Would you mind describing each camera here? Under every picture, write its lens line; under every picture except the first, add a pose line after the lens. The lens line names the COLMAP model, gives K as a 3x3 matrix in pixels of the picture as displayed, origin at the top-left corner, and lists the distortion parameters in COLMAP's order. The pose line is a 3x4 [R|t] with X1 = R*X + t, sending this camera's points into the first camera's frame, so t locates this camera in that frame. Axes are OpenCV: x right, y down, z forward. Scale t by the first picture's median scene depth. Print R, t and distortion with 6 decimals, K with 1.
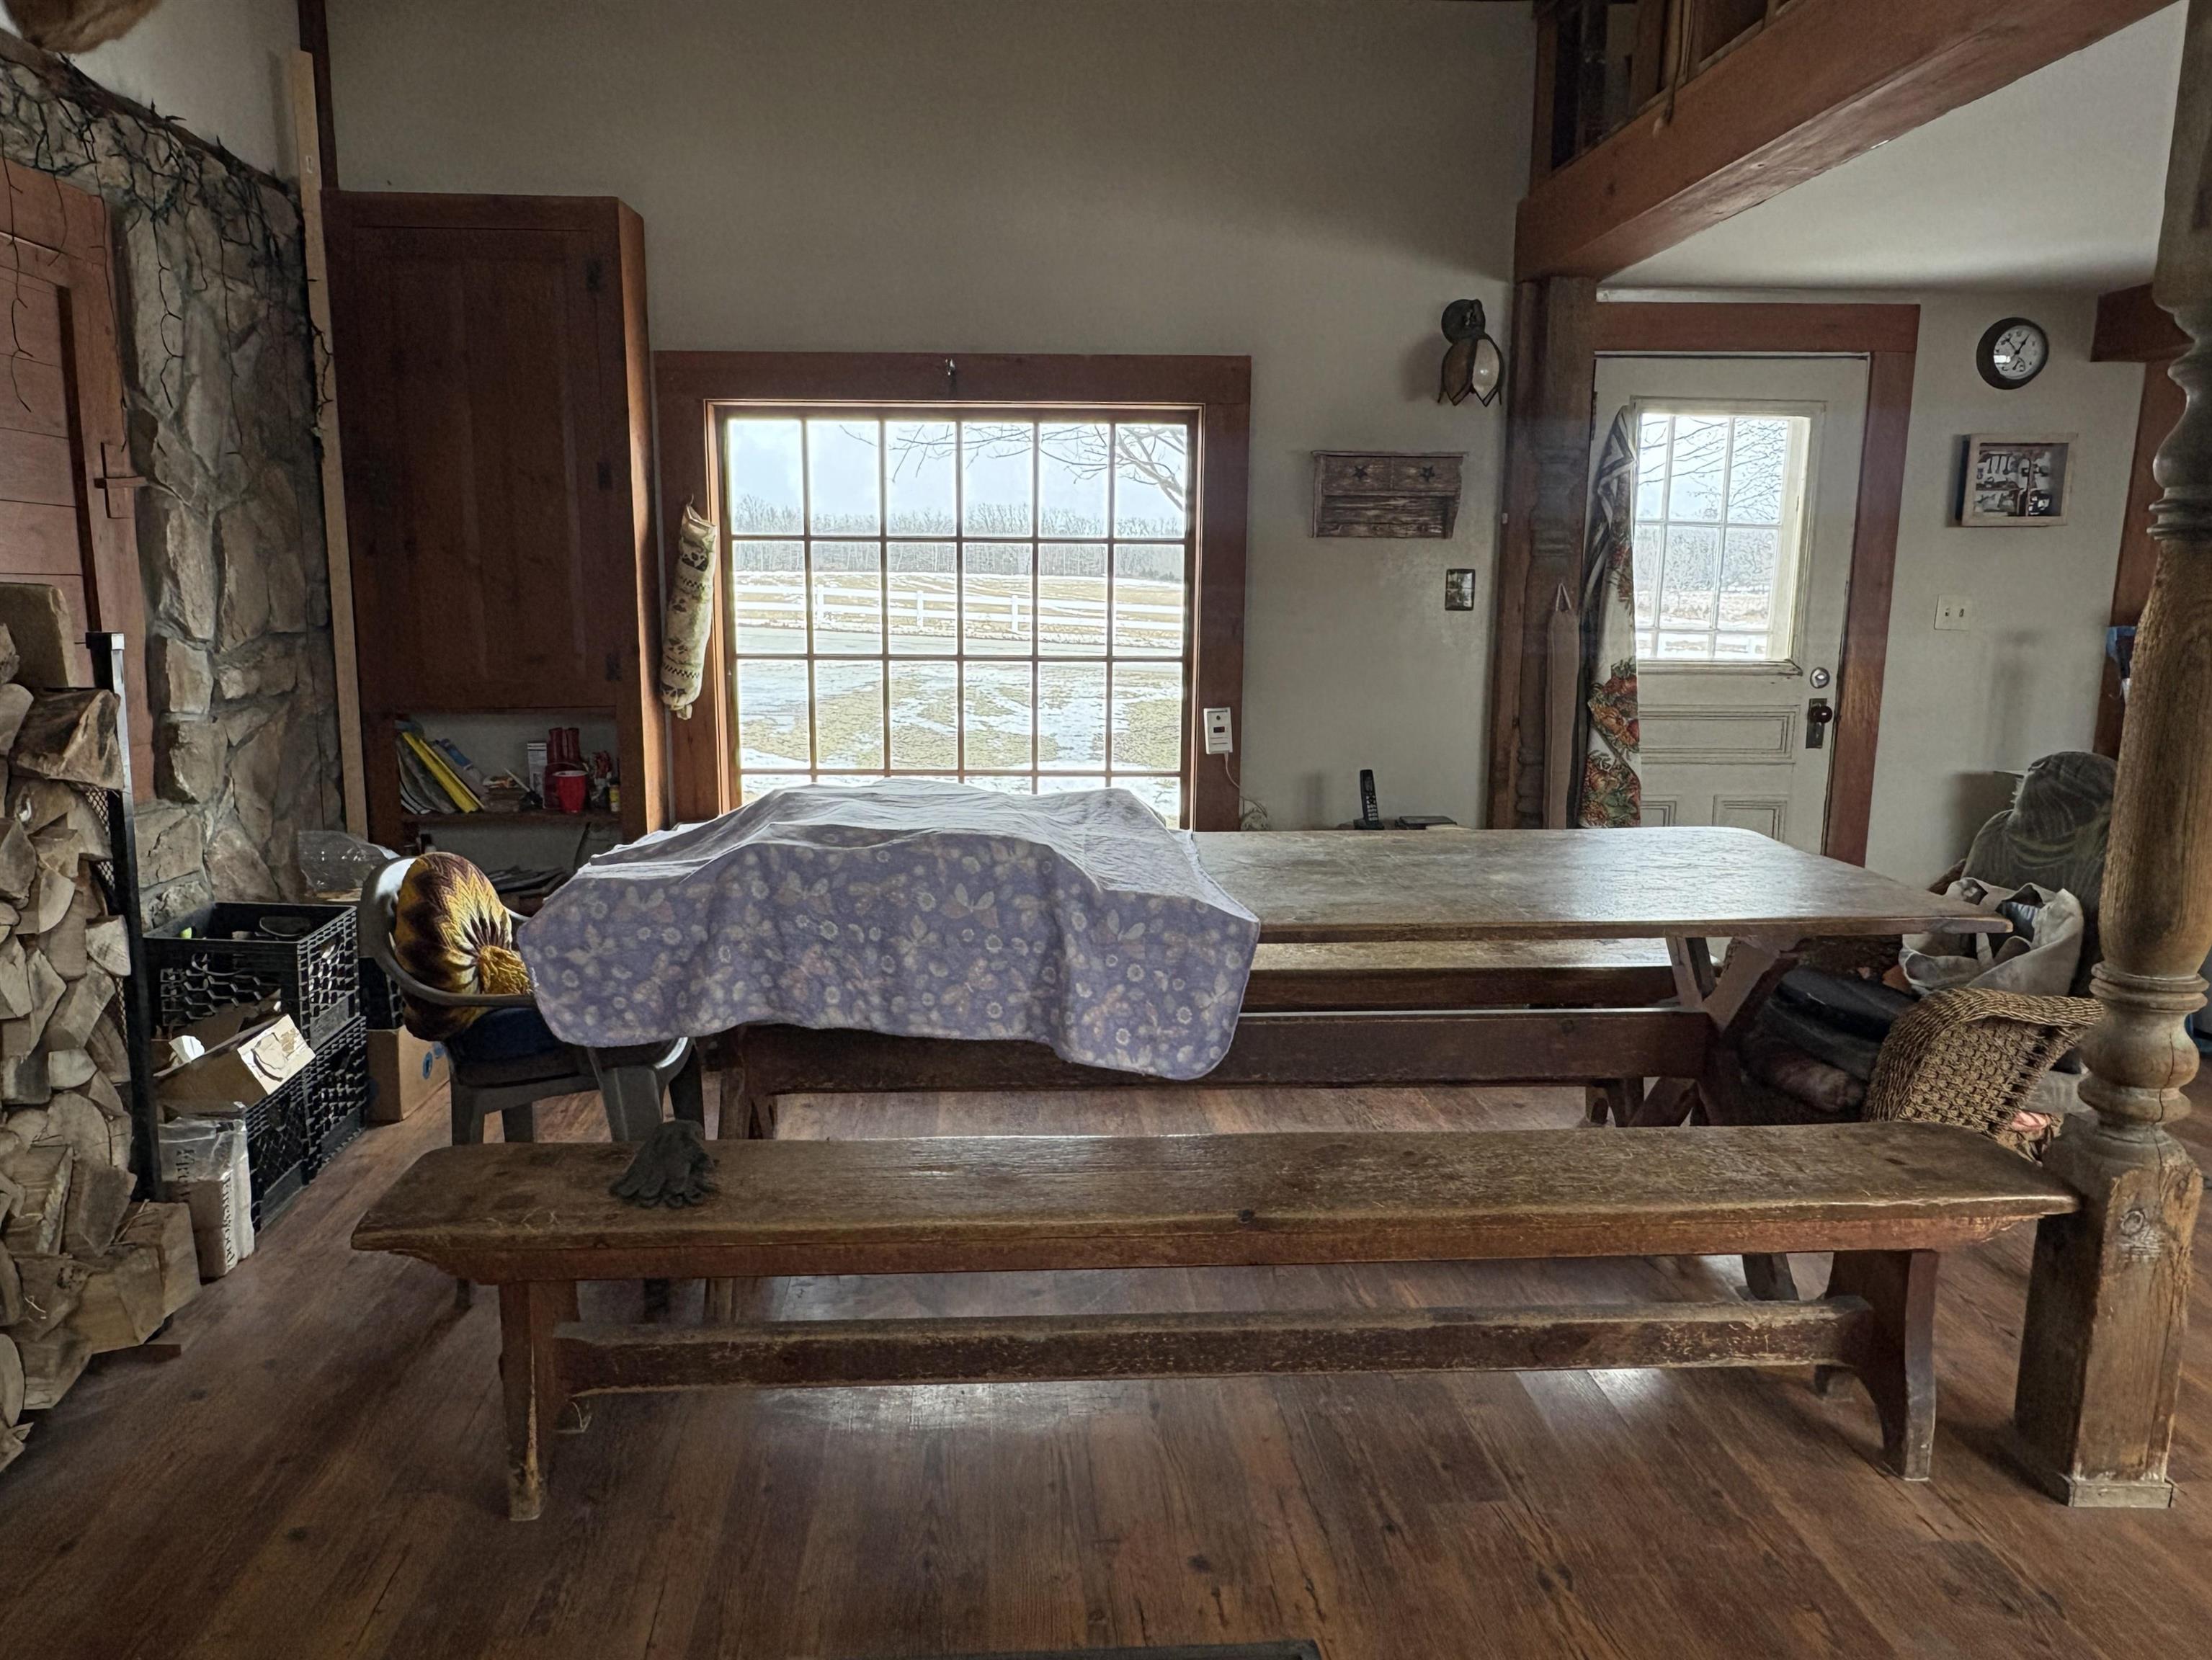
lens RADIAL K [[1459.3, 0, 1106.0], [0, 1459.3, 830.0], [0, 0, 1]] dist [-0.003549, -0.000223]
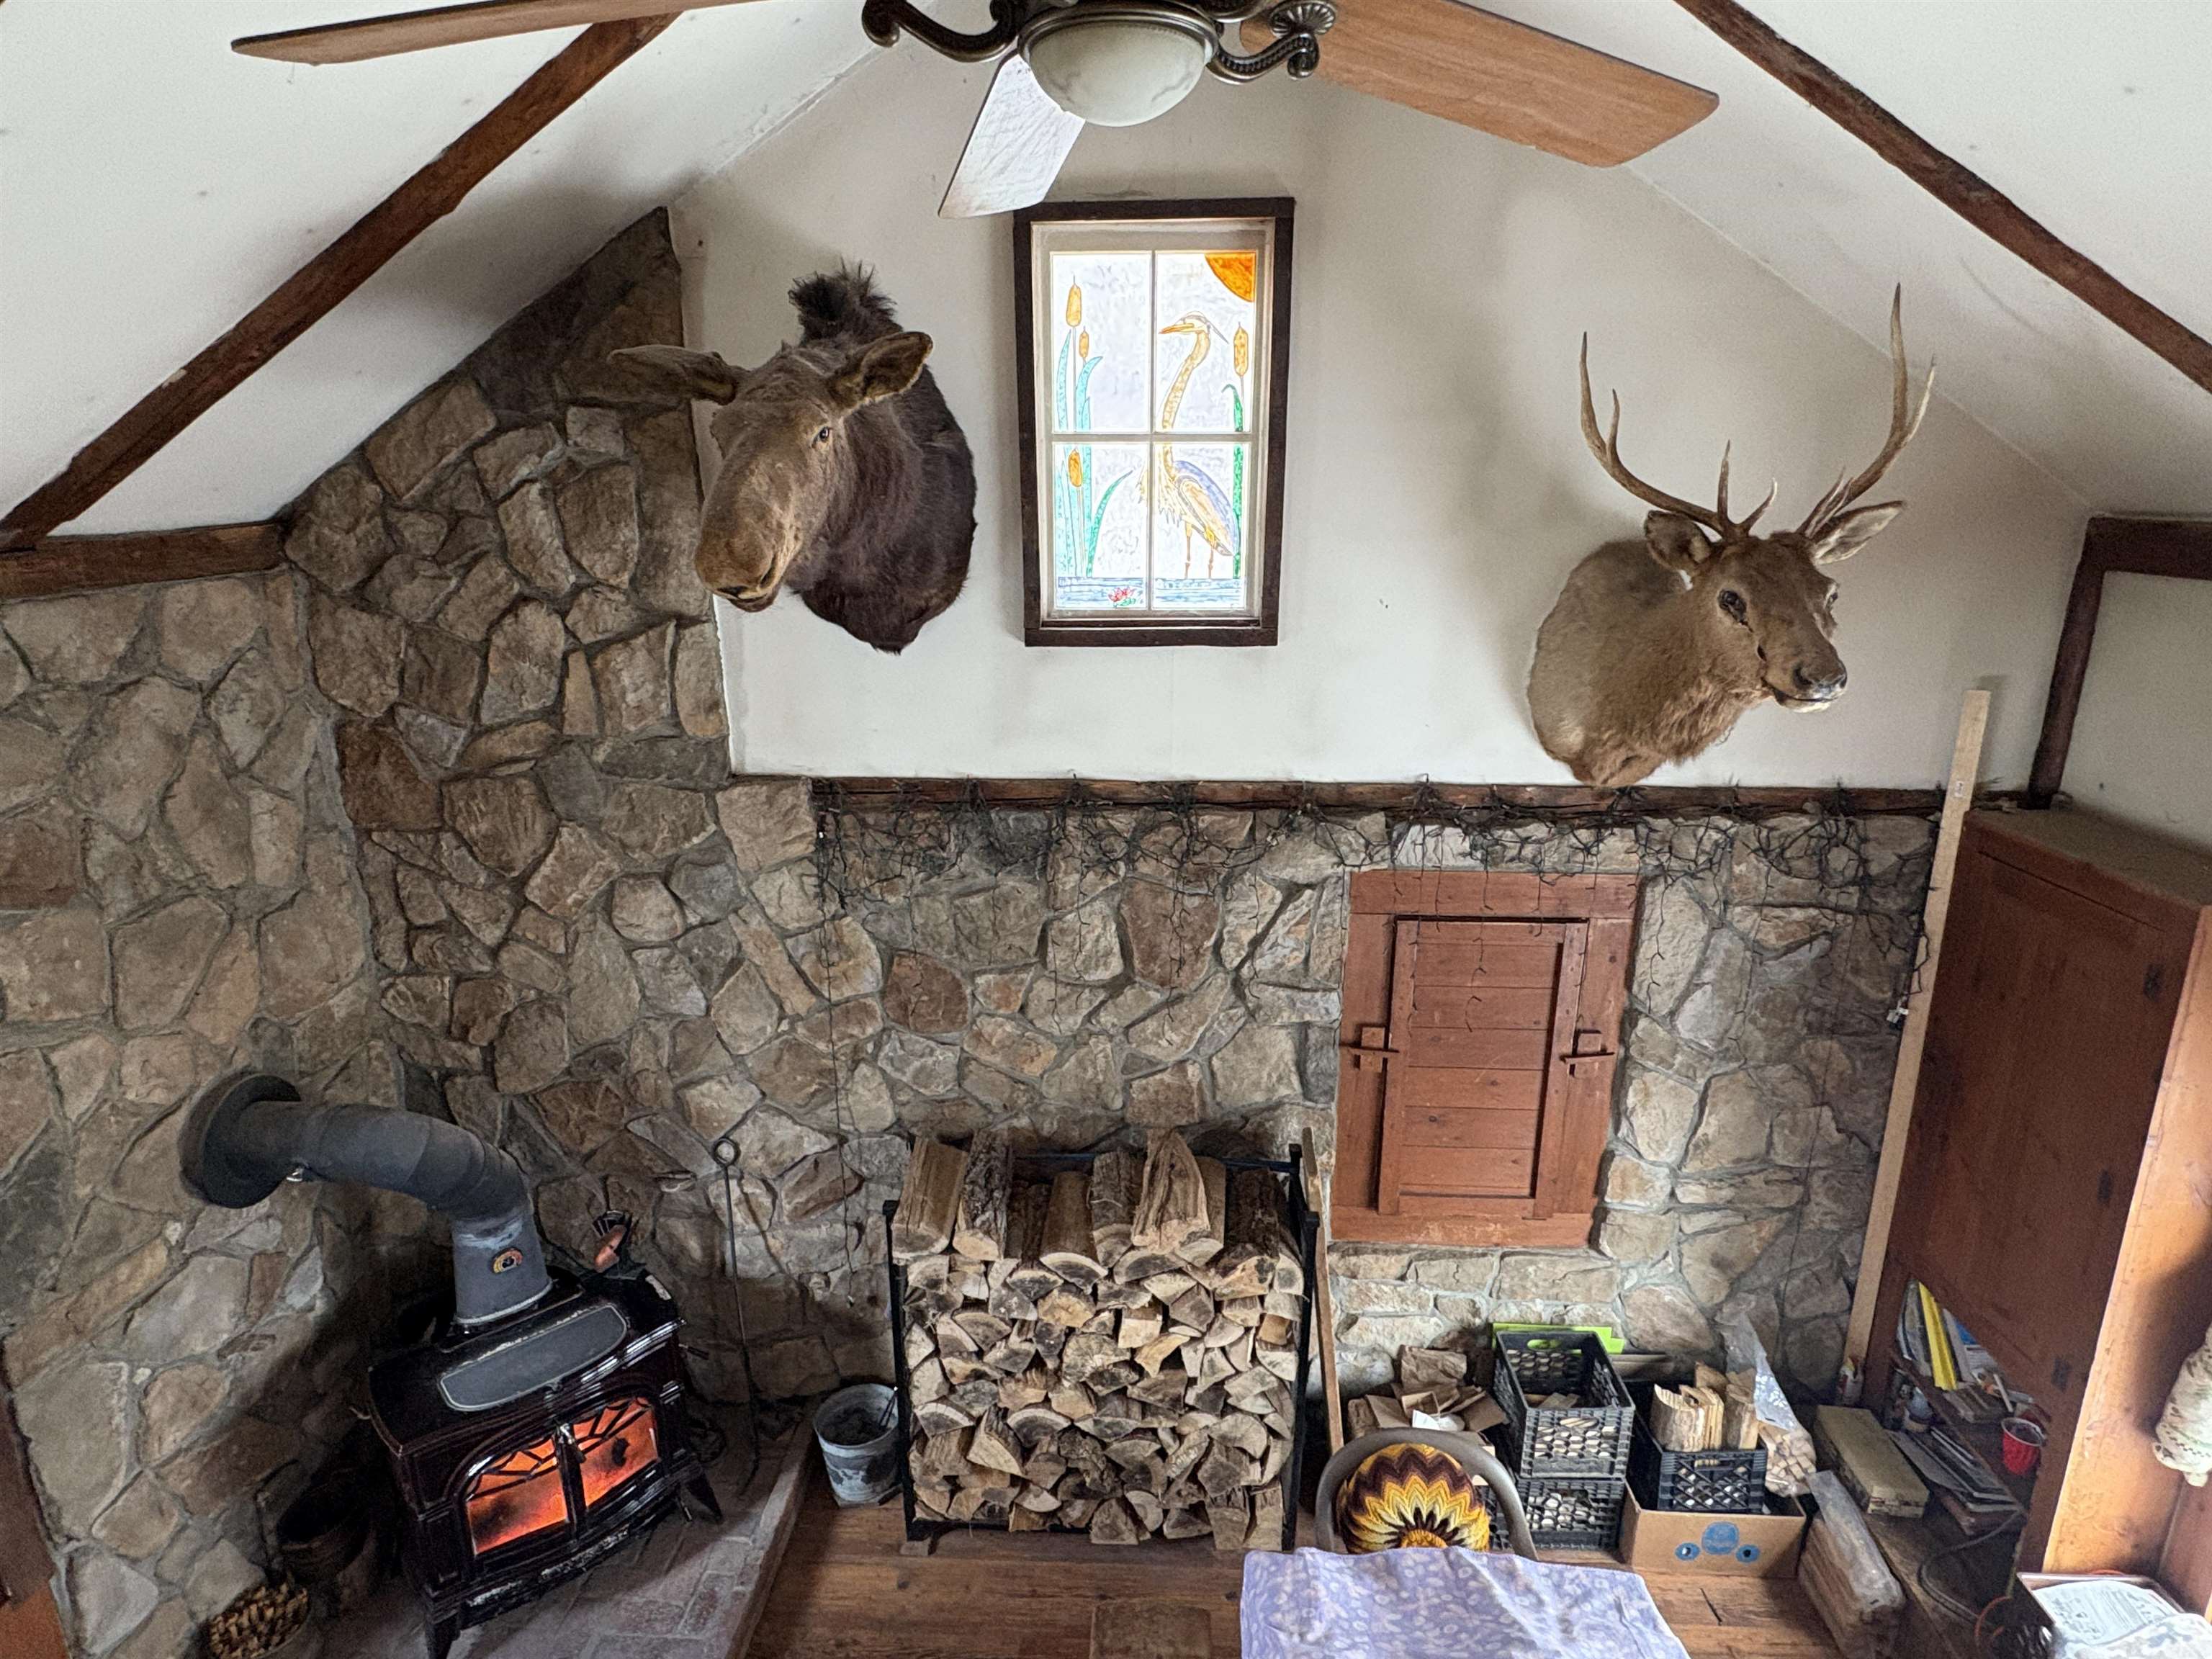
lens RADIAL K [[1222.9, 0, 1106.0], [0, 1222.9, 829.5], [0, 0, 1]] dist [-0.021760, 0.031962]
pose [[-0.099376, 0.275175, -0.956244, 0.337465], [-0.162714, 0.943572, 0.288438, -0.547427], [0.981656, 0.184258, -0.048994, 0.424818]]
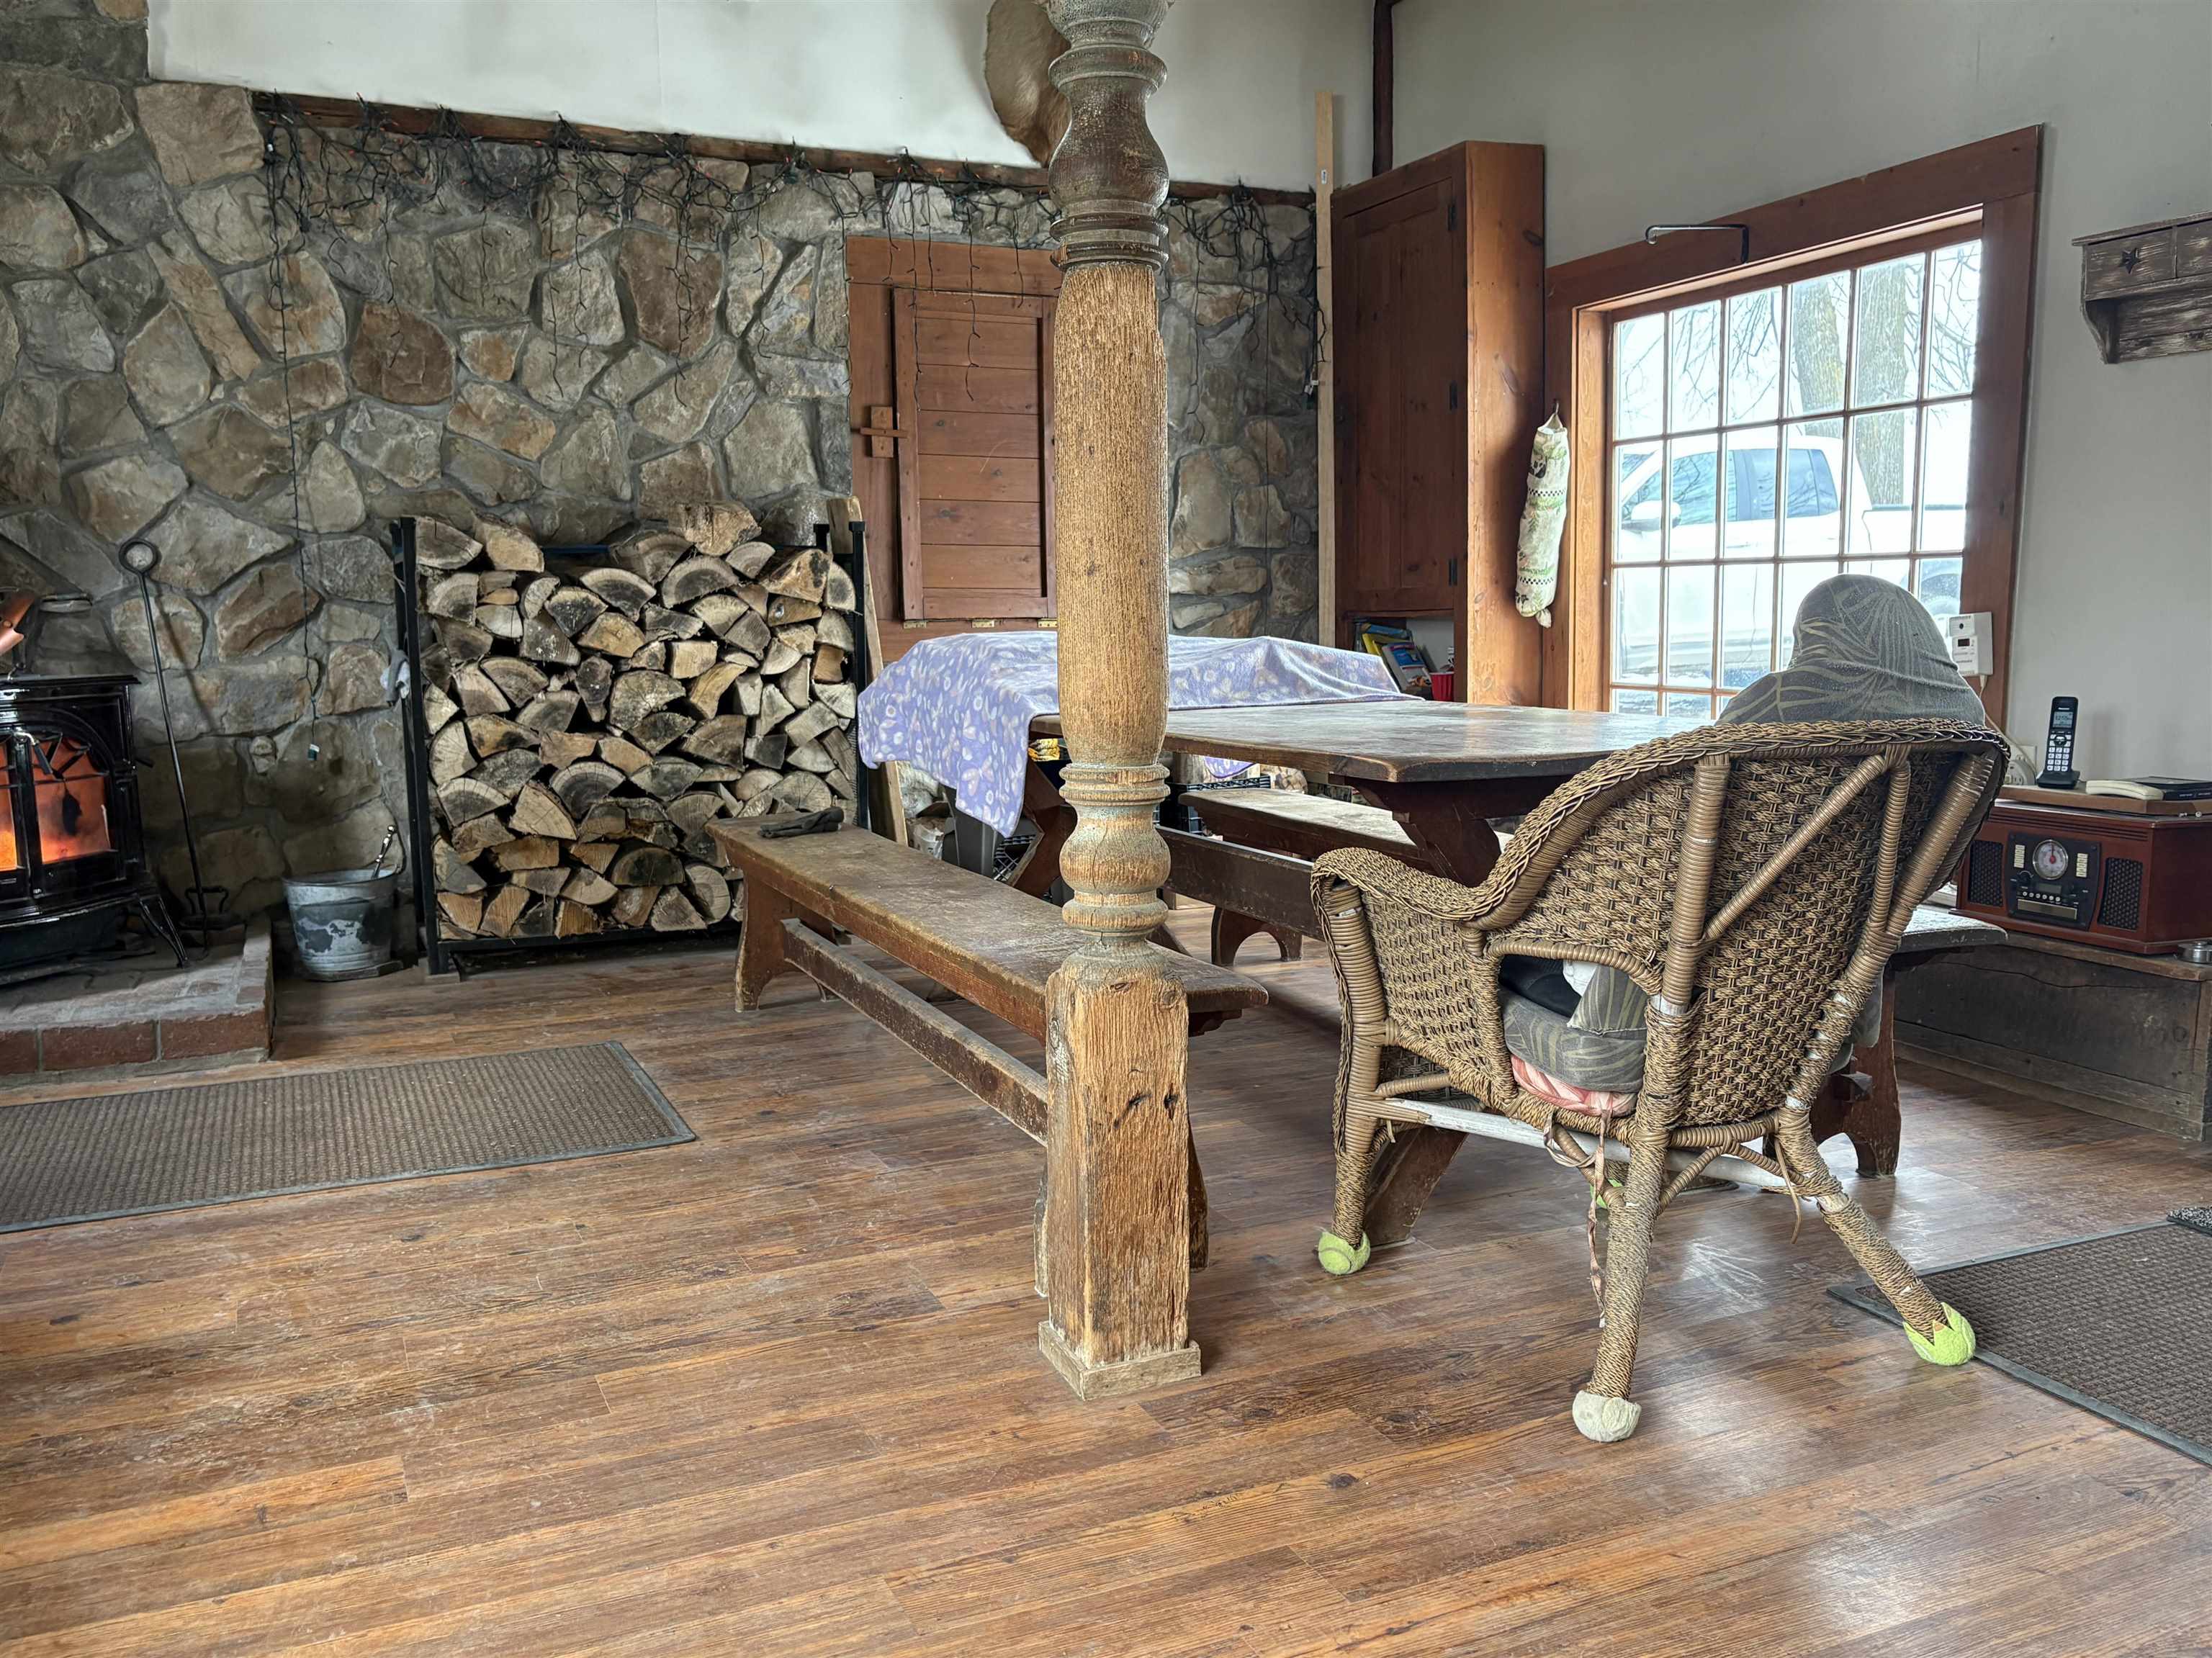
lens RADIAL K [[1769.0, 0, 1106.0], [0, 1769.0, 829.0], [0, 0, 1]] dist [0.025911, -0.008034]
pose [[0.366322, 0.109490, -0.924024, 0.825104], [-0.141712, 0.988033, 0.060893, 0.034425], [0.919634, 0.108639, 0.377454, 0.288225]]
